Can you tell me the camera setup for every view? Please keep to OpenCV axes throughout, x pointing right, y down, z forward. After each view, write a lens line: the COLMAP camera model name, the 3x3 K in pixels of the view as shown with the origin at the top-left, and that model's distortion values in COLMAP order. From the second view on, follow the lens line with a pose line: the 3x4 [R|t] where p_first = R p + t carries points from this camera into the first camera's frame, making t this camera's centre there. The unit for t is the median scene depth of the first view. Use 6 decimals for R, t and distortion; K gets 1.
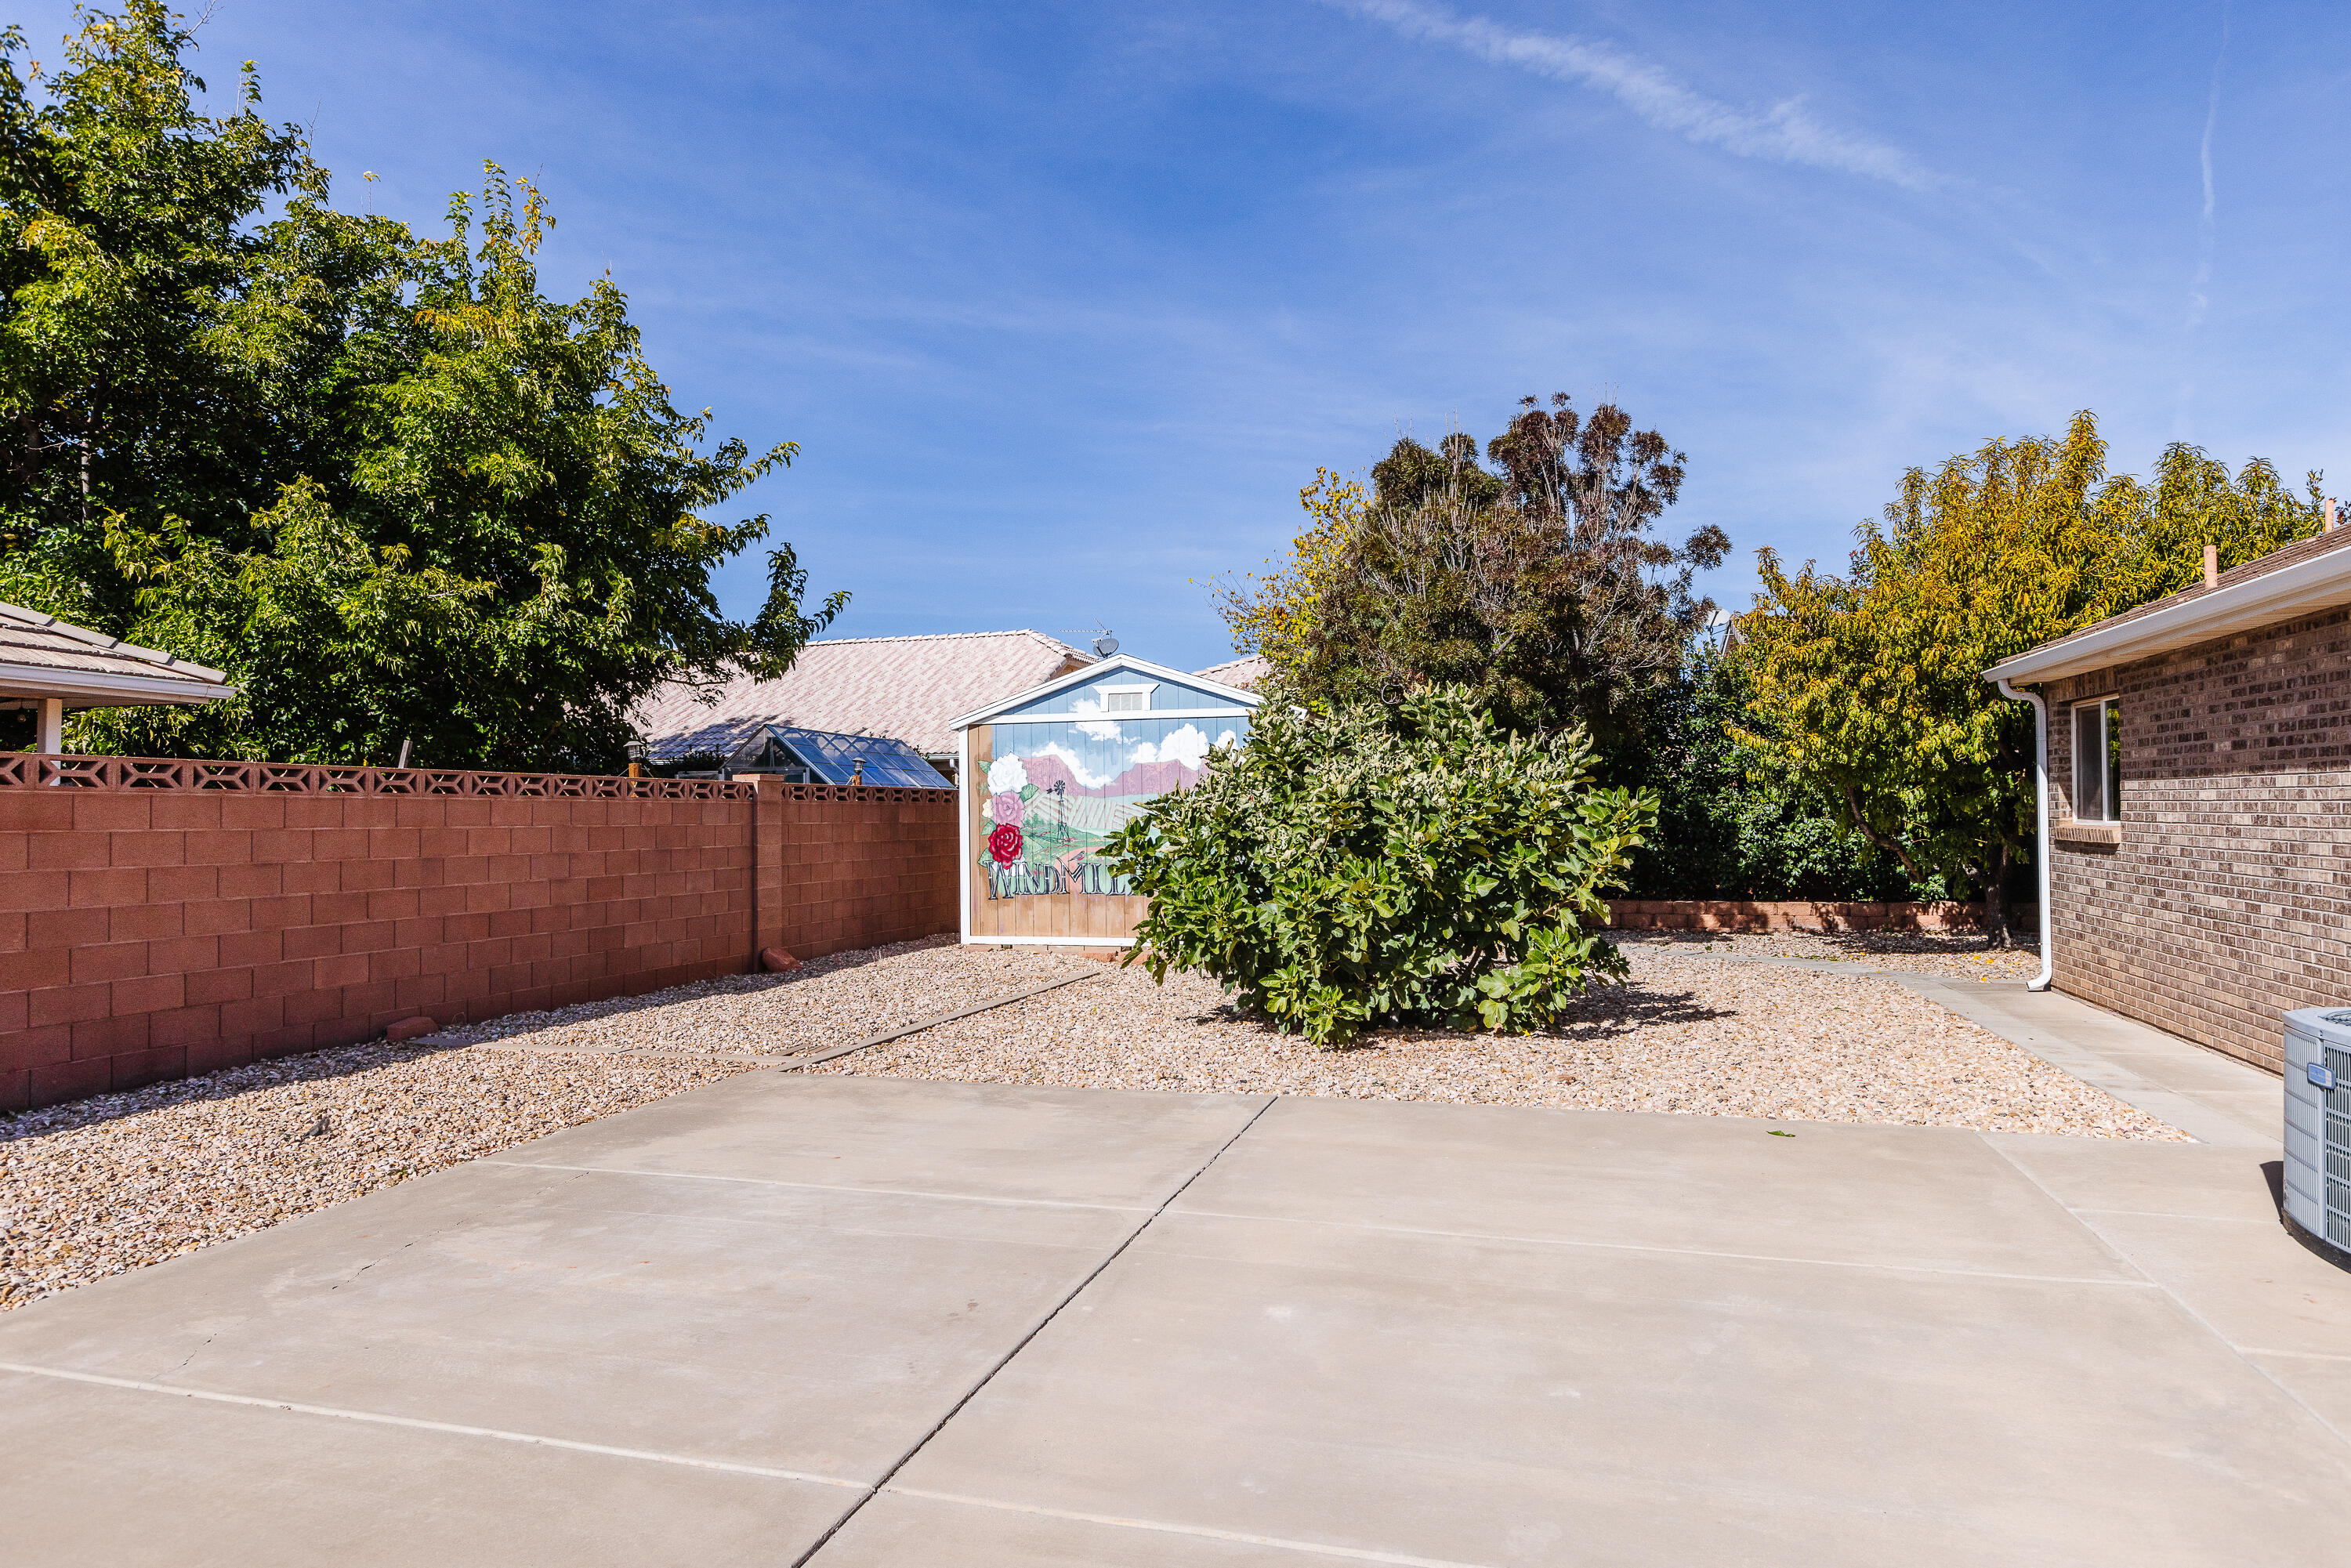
lens RADIAL K [[1325.0, 0, 1146.0], [0, 1325.0, 817.2], [0, 0, 1]] dist [-0.008071, 0.004688]
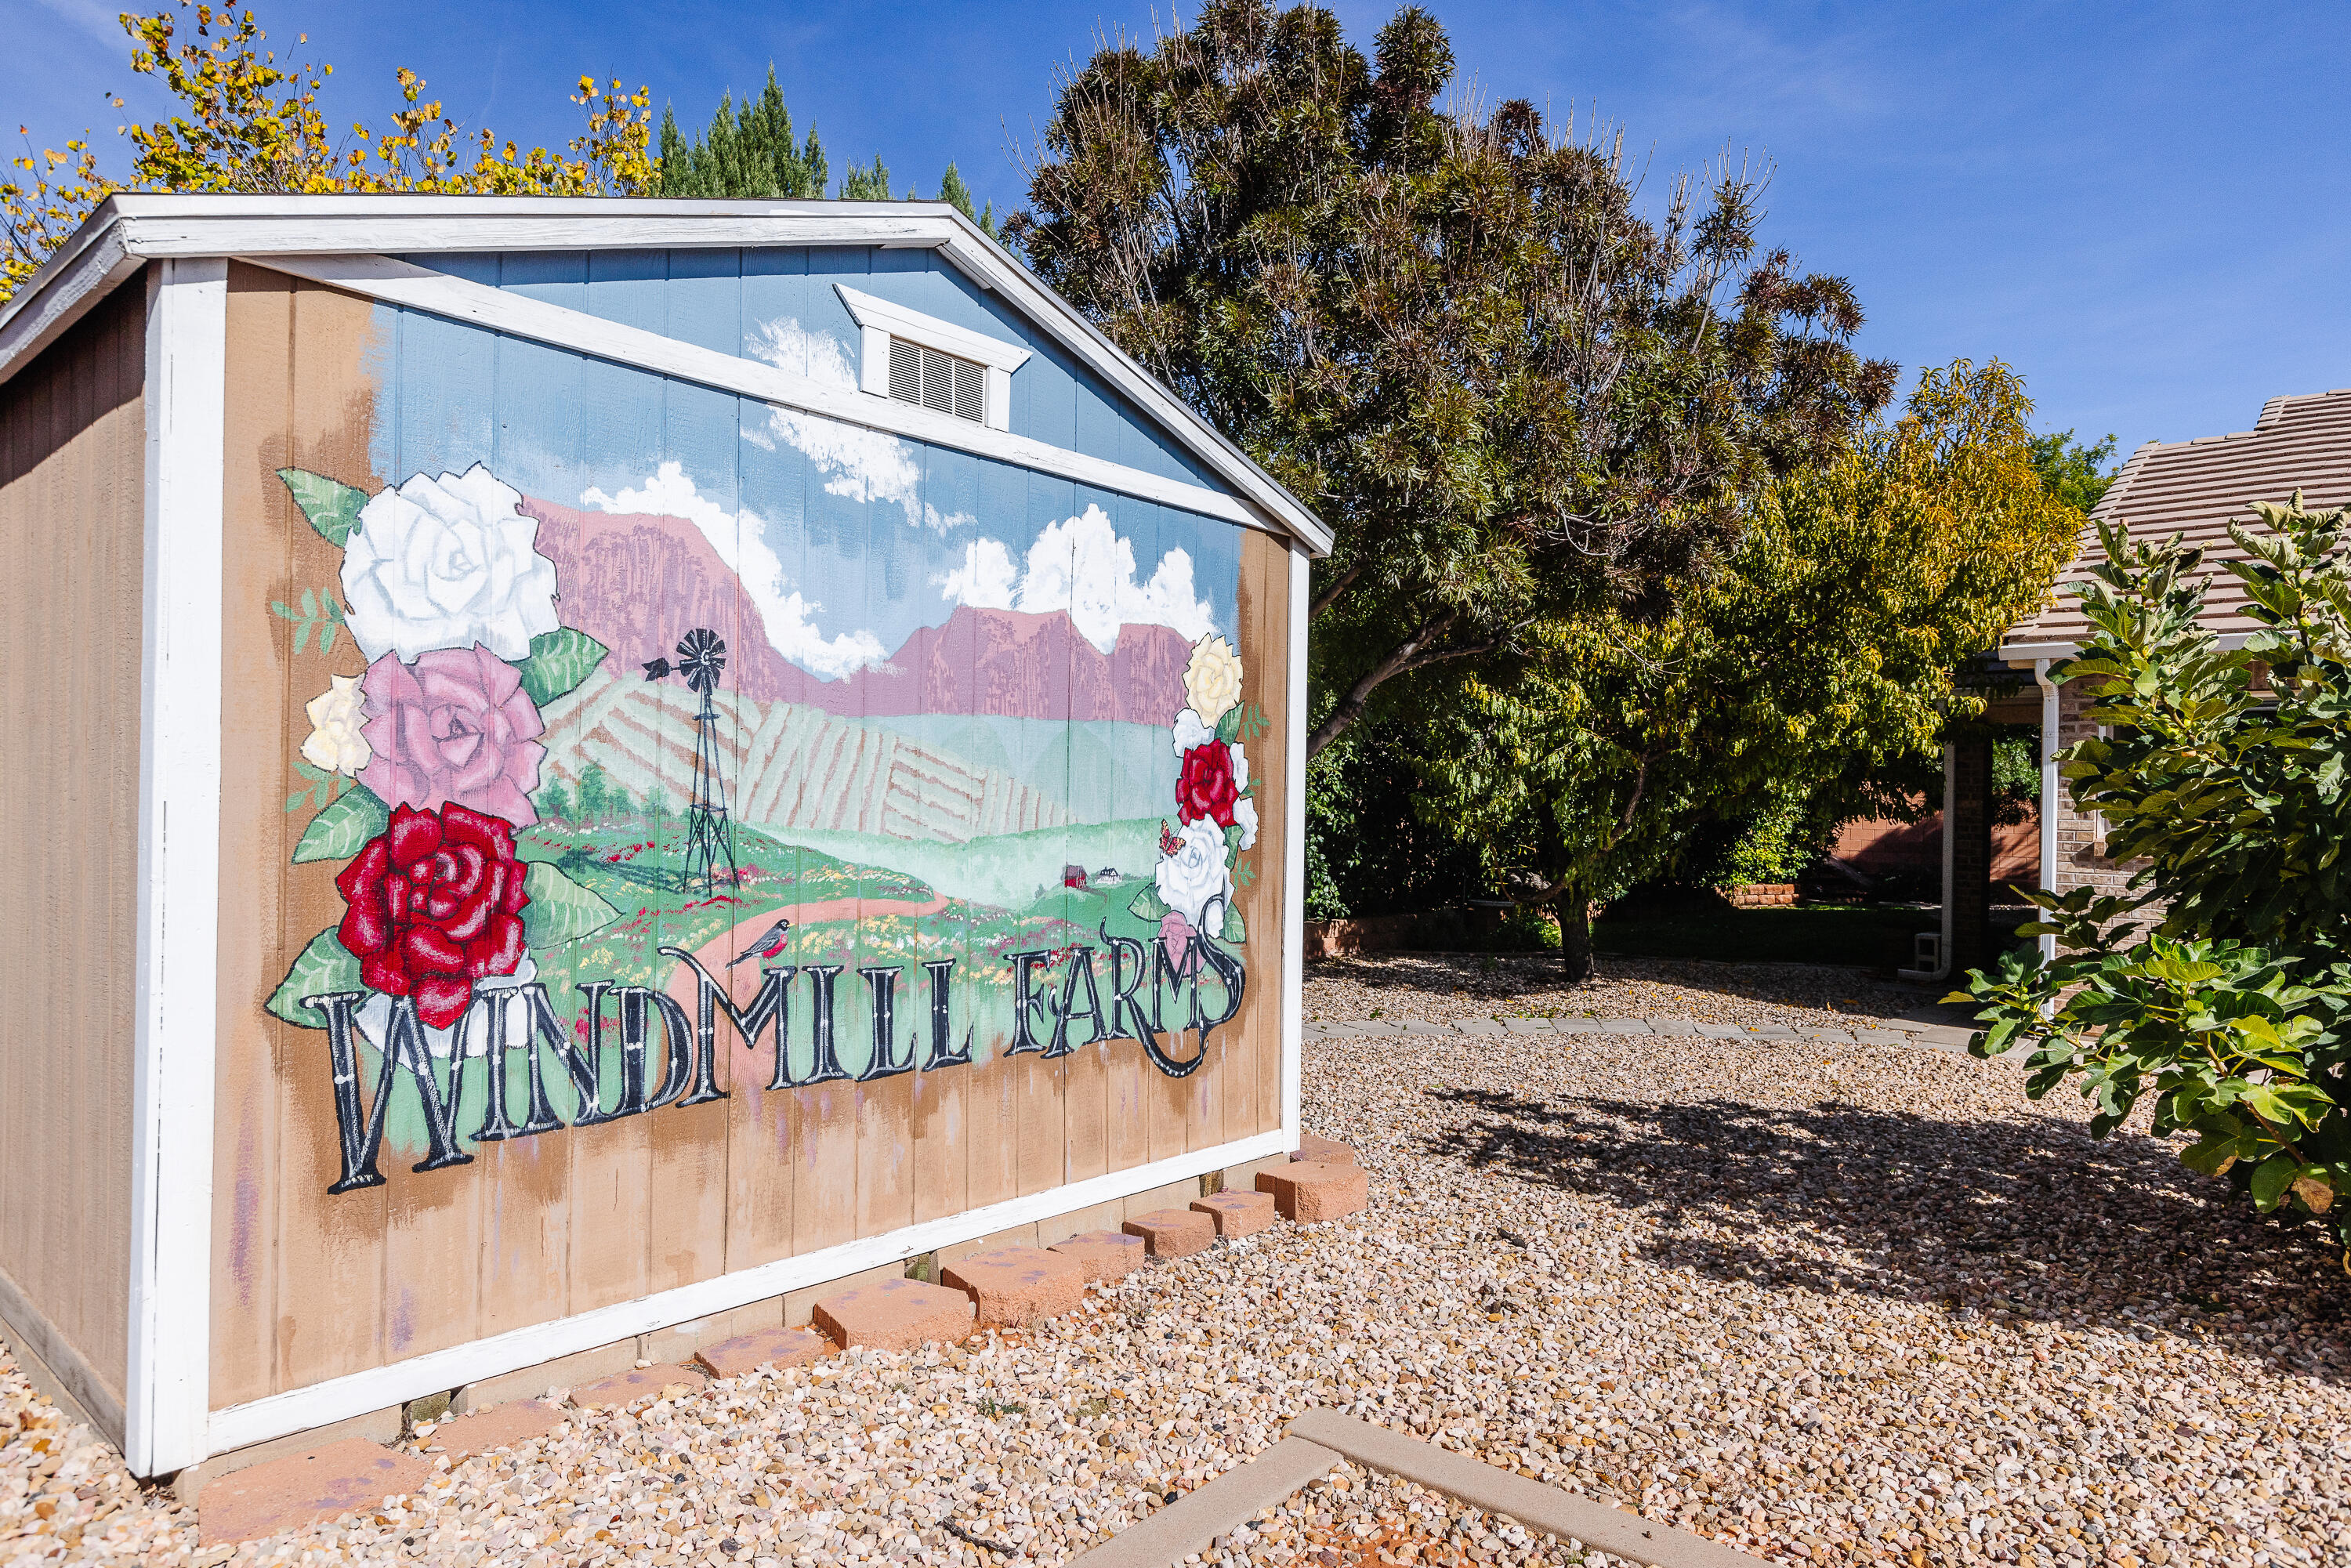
lens RADIAL K [[1427.8, 0, 1171.6], [0, 1427.8, 800.1], [0, 0, 1]] dist [-0.000909, -0.001059]
pose [[0.393782, 0.020348, 0.918979, -0.268079], [-0.021677, 0.999682, -0.012846, 0.004513], [-0.918948, -0.014863, 0.394098, 0.820206]]
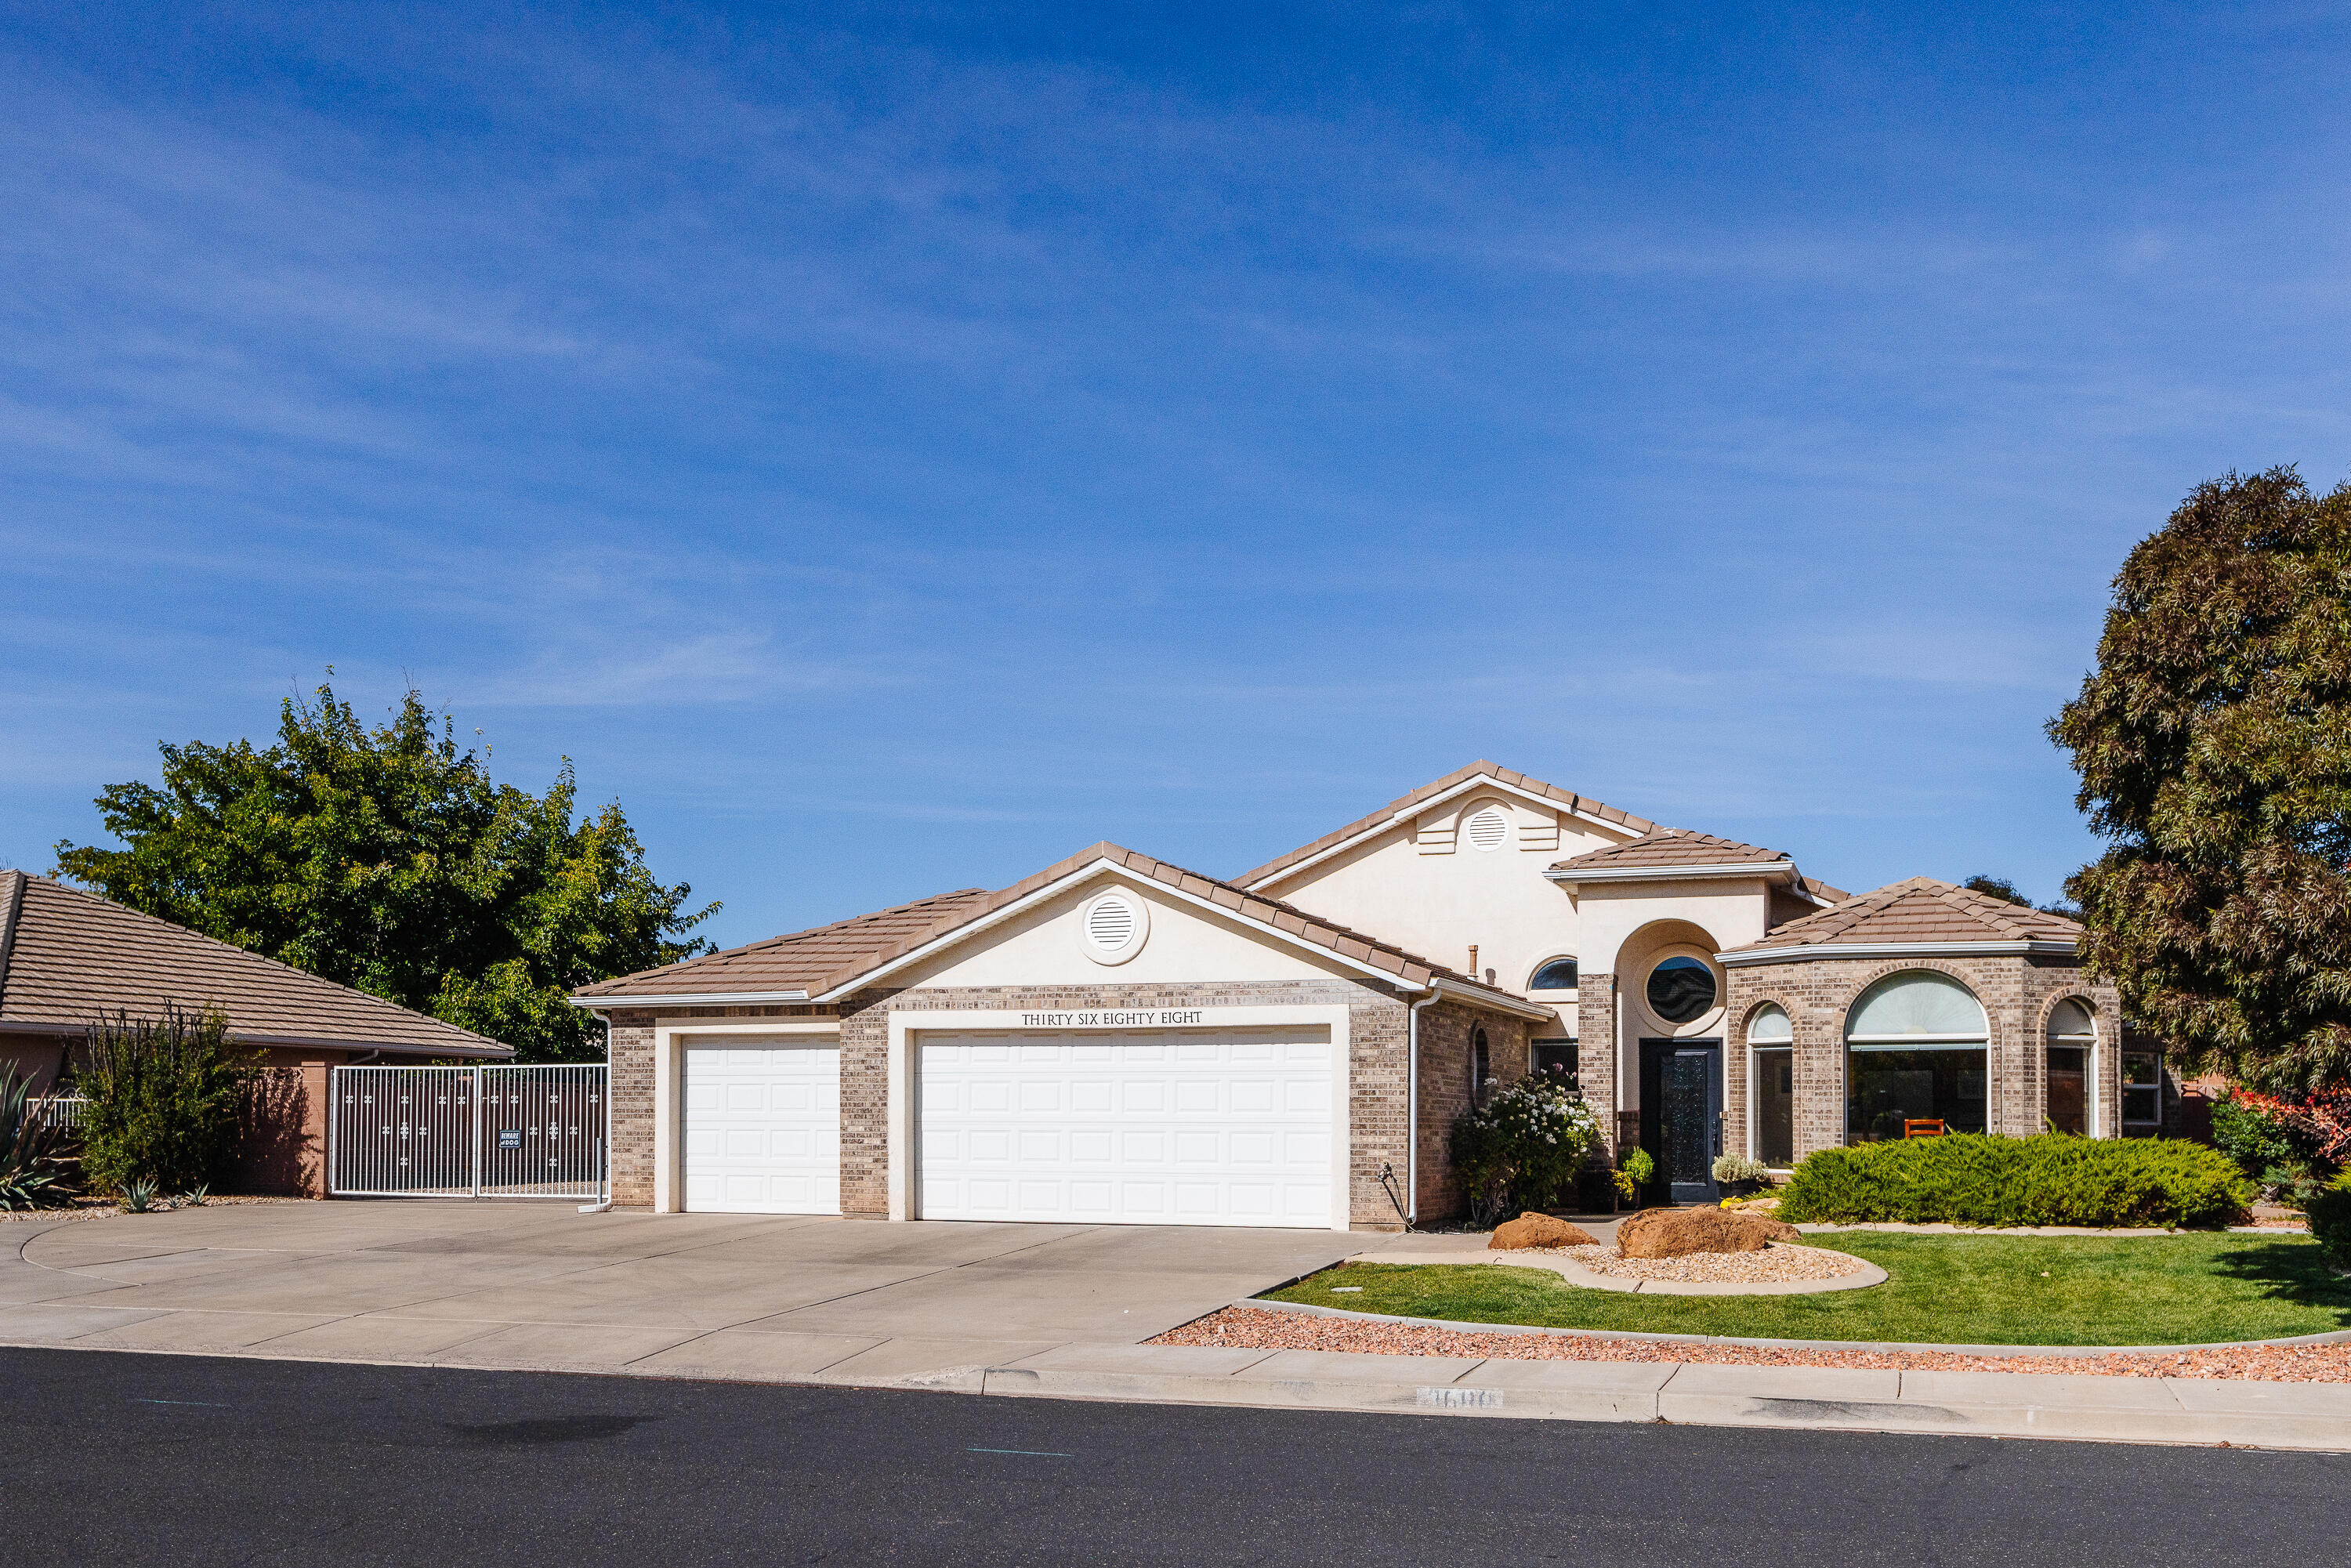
lens RADIAL K [[2055.3, 0, 1164.0], [0, 2055.3, 1053.3], [0, 0, 1]] dist [-0.008589, -0.005939]
pose [[0.999942, 0.007448, -0.007742, 0.418827], [-0.007712, 0.999370, -0.034645, 0.022957], [0.007479, 0.034703, 0.999370, -2.069007]]
